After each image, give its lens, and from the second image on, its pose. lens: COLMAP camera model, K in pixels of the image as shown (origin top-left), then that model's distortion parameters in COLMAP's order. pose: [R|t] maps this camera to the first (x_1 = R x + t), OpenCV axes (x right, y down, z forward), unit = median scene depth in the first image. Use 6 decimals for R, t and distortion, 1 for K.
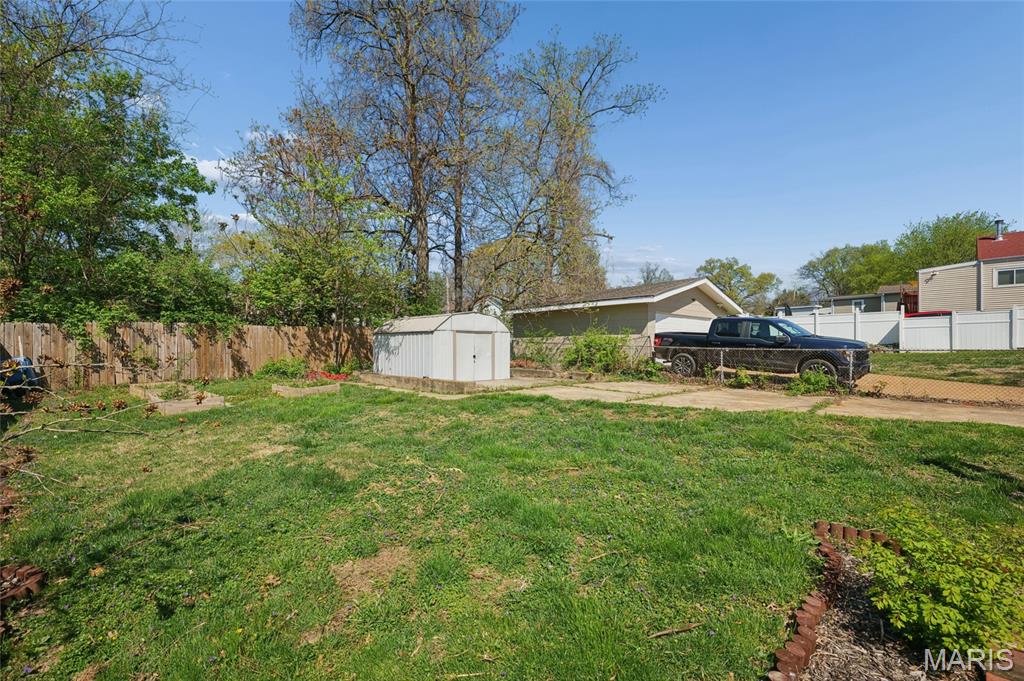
lens RADIAL K [[418.2, 0, 512.1], [0, 418.2, 344.5], [0, 0, 1]] dist [-0.000987, 0.000043]
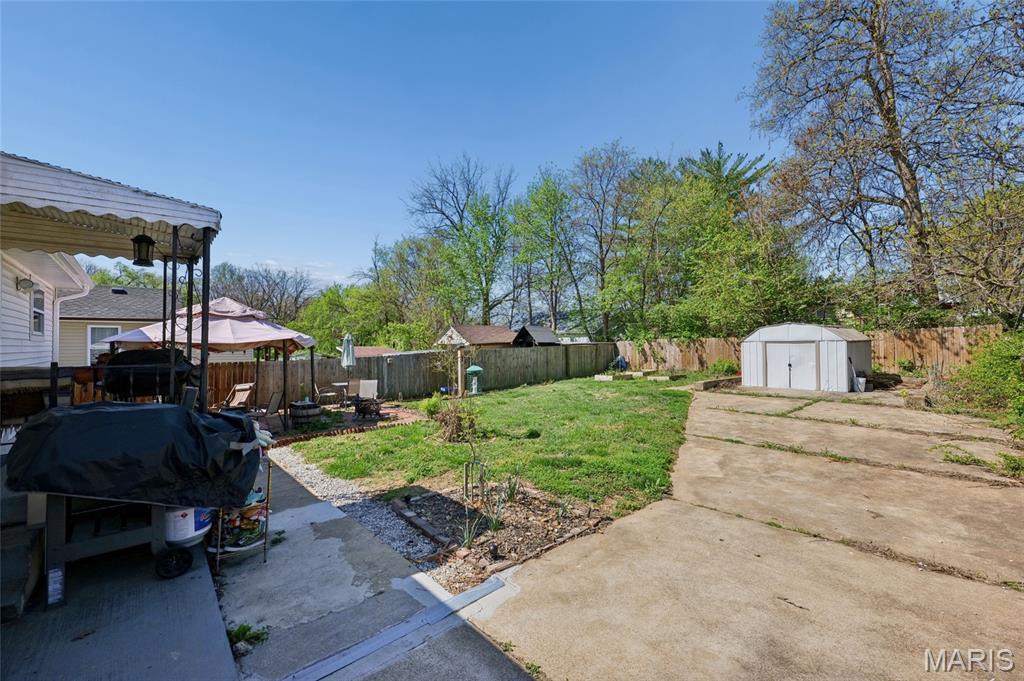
lens RADIAL K [[418.2, 0, 512.0], [0, 418.2, 338.8], [0, 0, 1]] dist [-0.000987, 0.000043]
pose [[-0.041416, -0.012719, -0.999061, 1.043986], [0.014371, 0.999808, -0.013324, -0.035076], [0.999039, -0.014910, -0.041225, 0.358092]]
